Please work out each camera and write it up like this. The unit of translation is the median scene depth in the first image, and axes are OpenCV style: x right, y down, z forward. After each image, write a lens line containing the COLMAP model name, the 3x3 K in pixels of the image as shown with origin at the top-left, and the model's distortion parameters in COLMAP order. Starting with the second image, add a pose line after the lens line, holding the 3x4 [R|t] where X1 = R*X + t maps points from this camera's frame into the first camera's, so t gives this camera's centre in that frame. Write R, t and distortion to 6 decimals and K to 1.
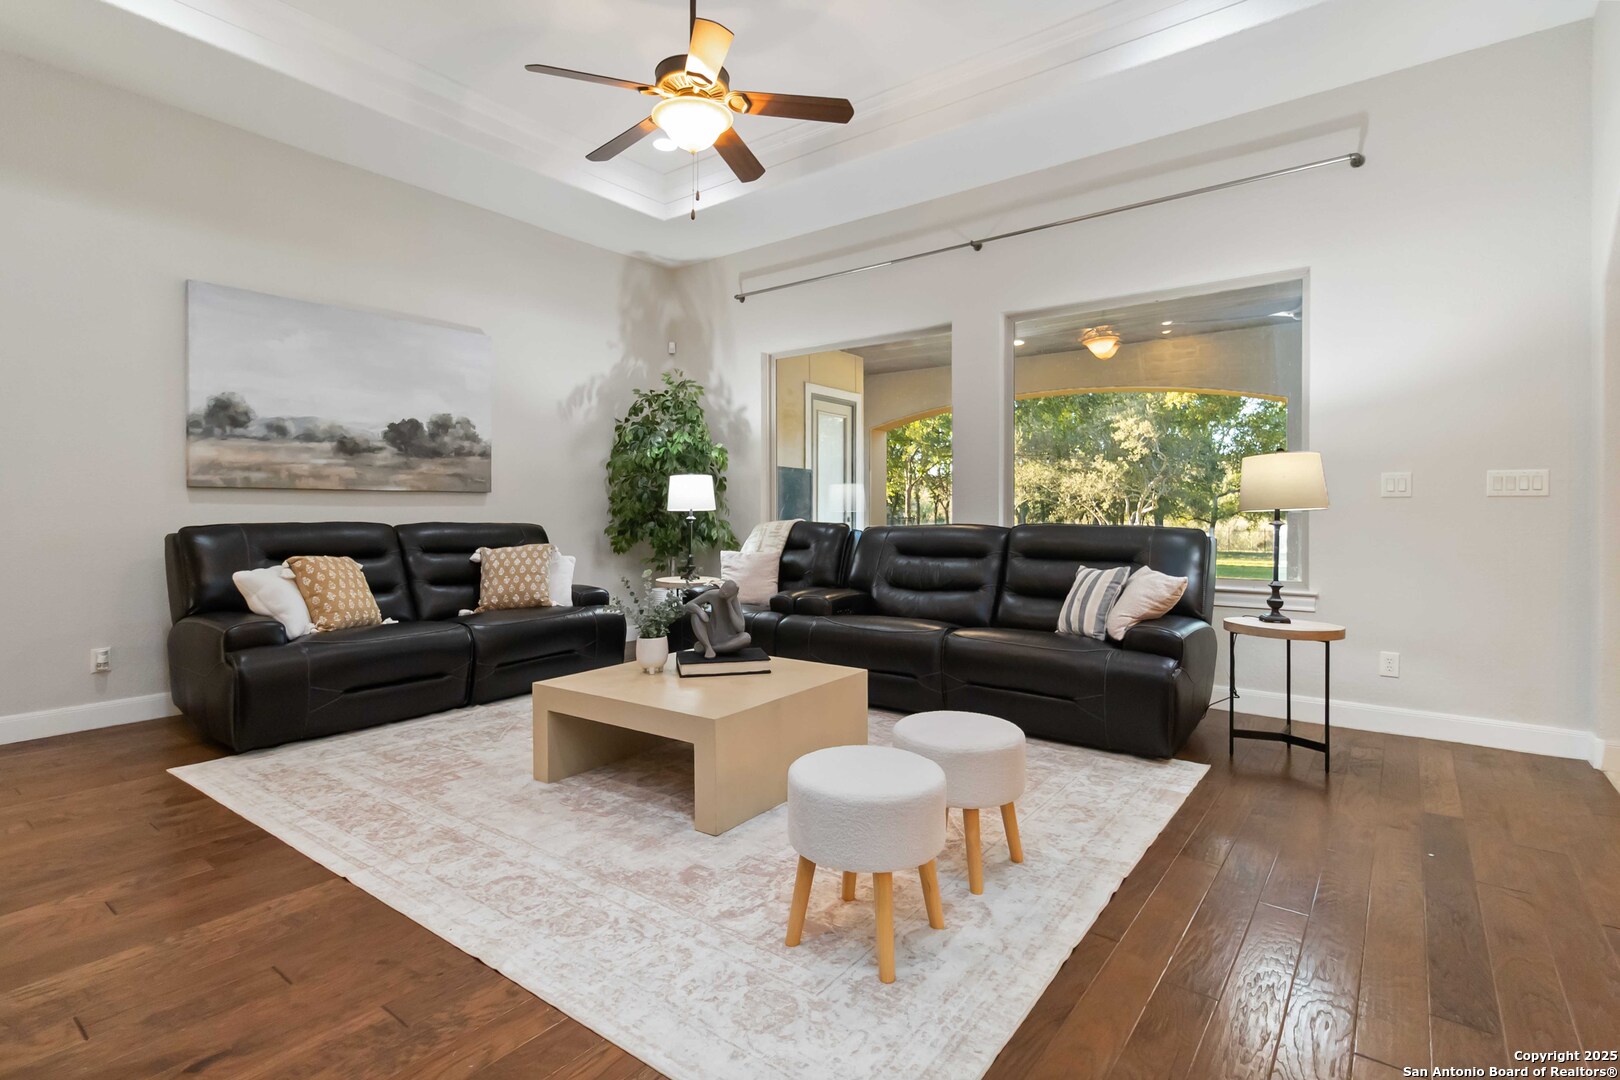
lens RADIAL K [[766.9, 0, 815.5], [0, 766.9, 526.0], [0, 0, 1]] dist [0.006845, -0.001612]
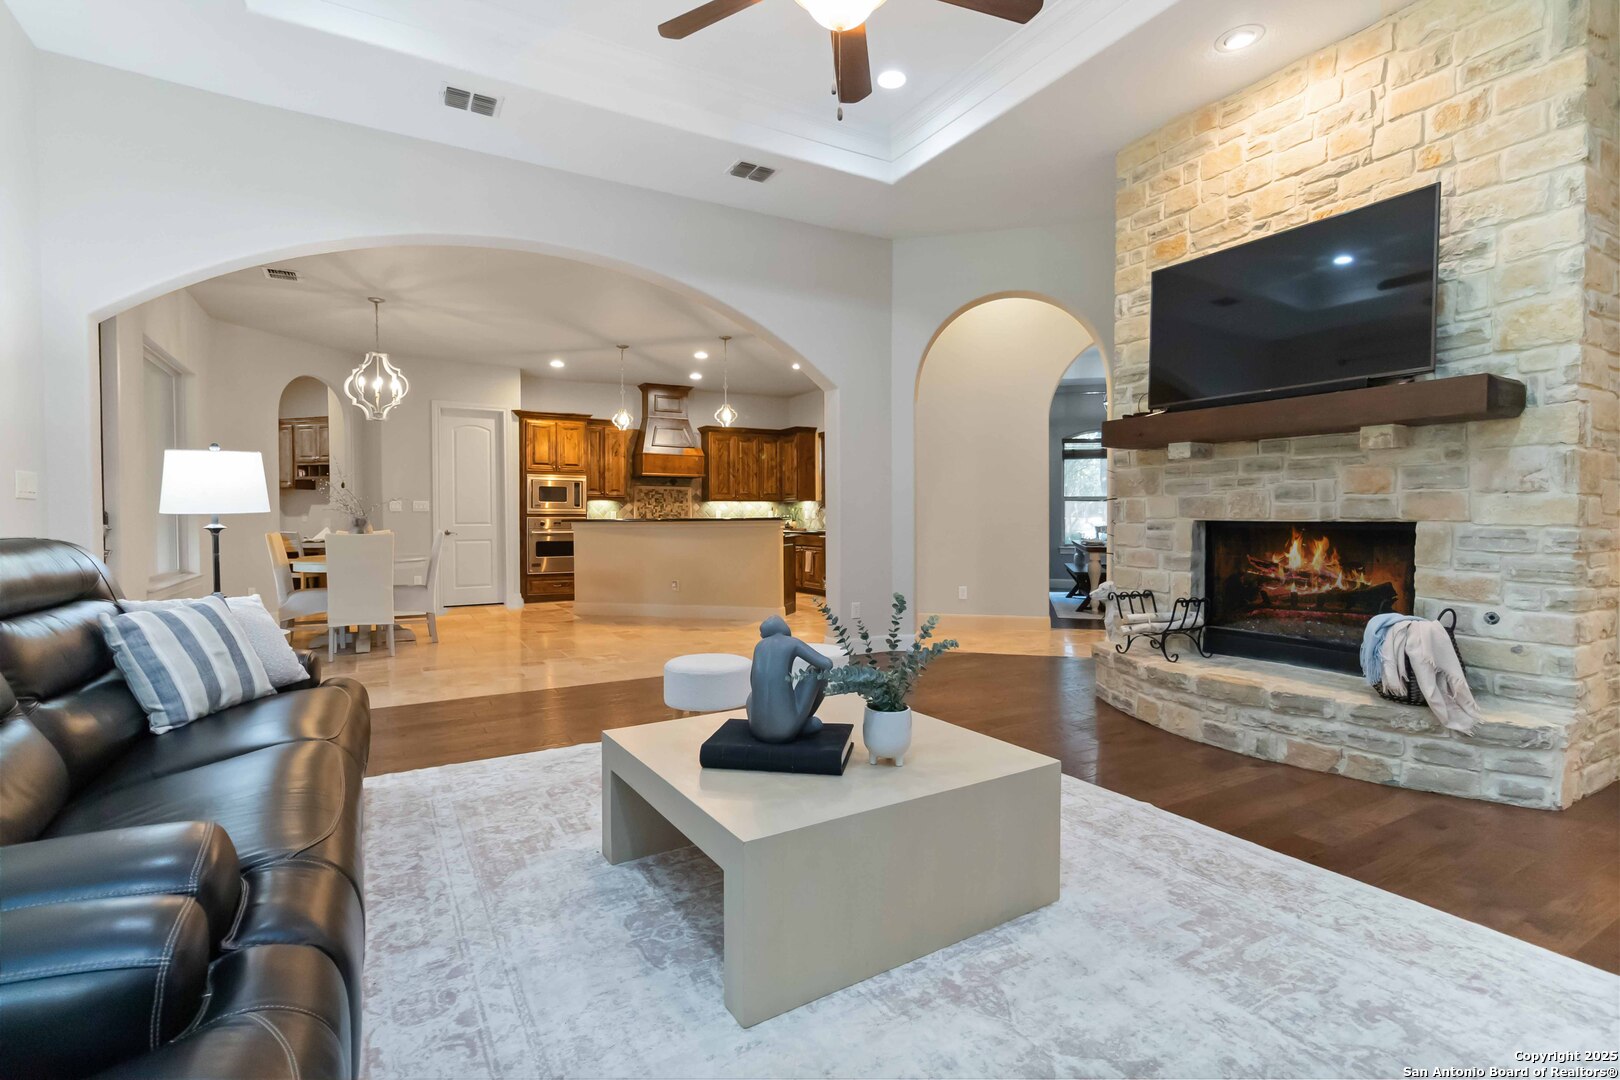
lens RADIAL K [[766.9, 0, 822.1], [0, 766.9, 531.1], [0, 0, 1]] dist [0.006845, -0.001612]
pose [[-0.924513, -0.006299, 0.381097, -0.299396], [0.008883, 0.999236, 0.038064, -0.020322], [-0.381046, 0.038576, -0.923751, 1.185735]]
